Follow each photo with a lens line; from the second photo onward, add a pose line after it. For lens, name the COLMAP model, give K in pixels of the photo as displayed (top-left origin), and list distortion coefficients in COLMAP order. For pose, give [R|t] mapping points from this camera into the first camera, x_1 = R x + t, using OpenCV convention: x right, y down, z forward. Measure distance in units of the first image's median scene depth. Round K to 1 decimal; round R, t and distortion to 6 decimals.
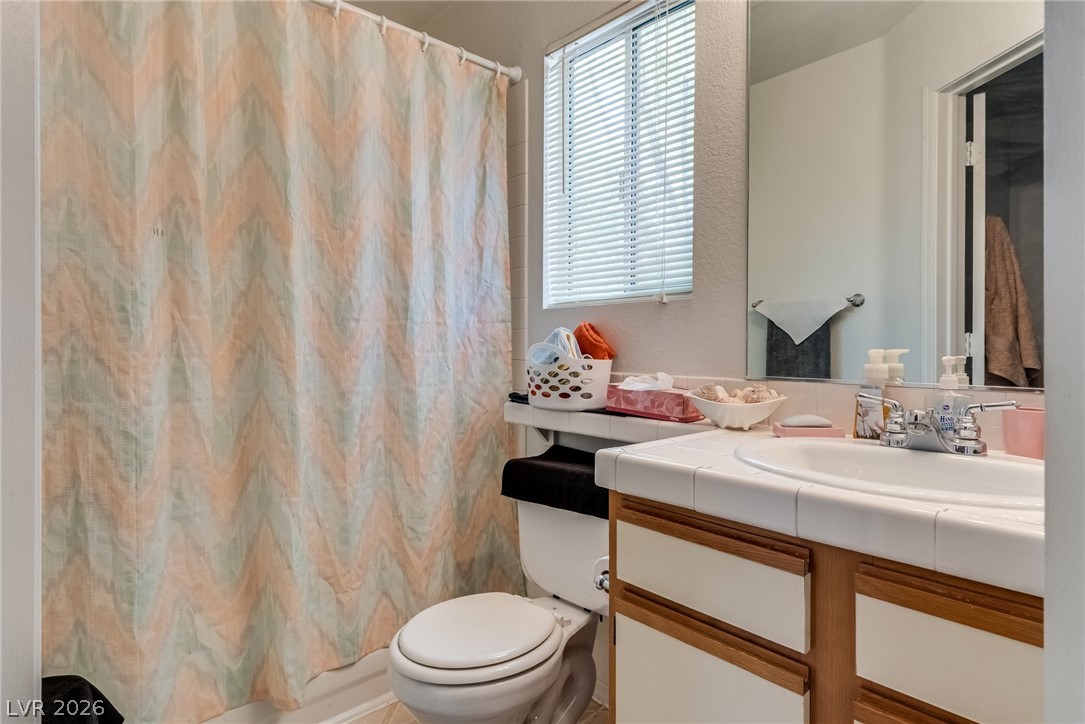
lens RADIAL K [[524.3, 0, 542.1], [0, 524.3, 356.0], [0, 0, 1]] dist [0.000739, 0.000005]
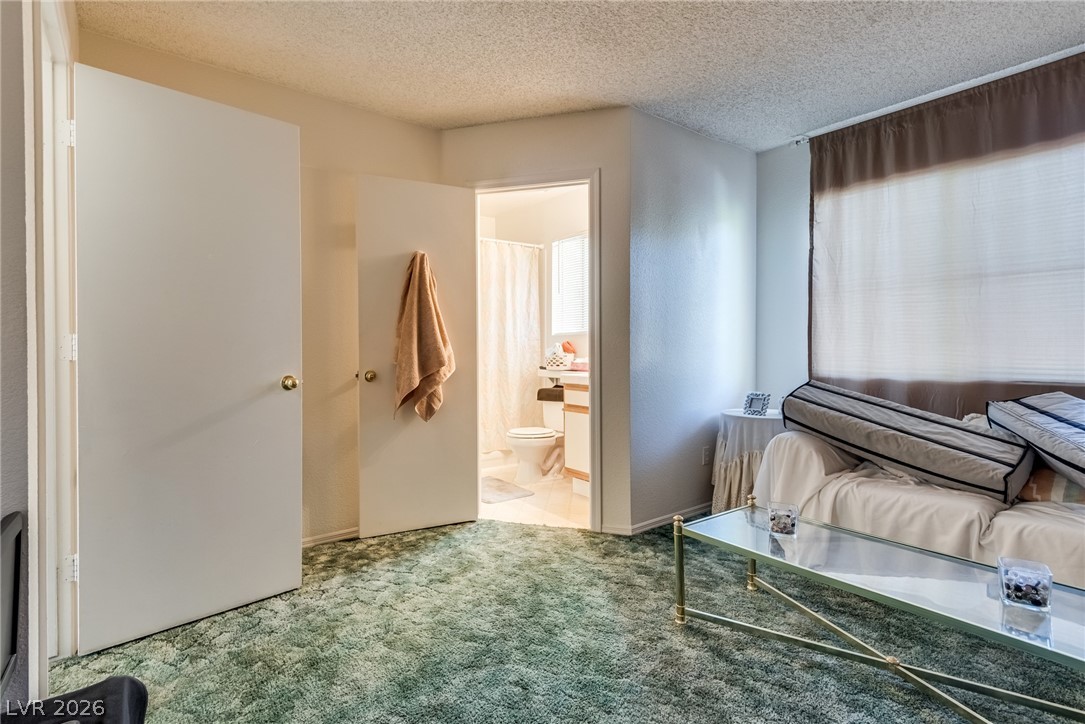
lens RADIAL K [[524.3, 0, 540.9], [0, 524.3, 355.8], [0, 0, 1]] dist [0.000739, 0.000005]
pose [[0.998170, -0.005765, -0.060189, 0.116009], [0.005887, 0.999981, 0.001846, 0.012240], [0.060178, -0.002197, 0.998185, -1.841590]]
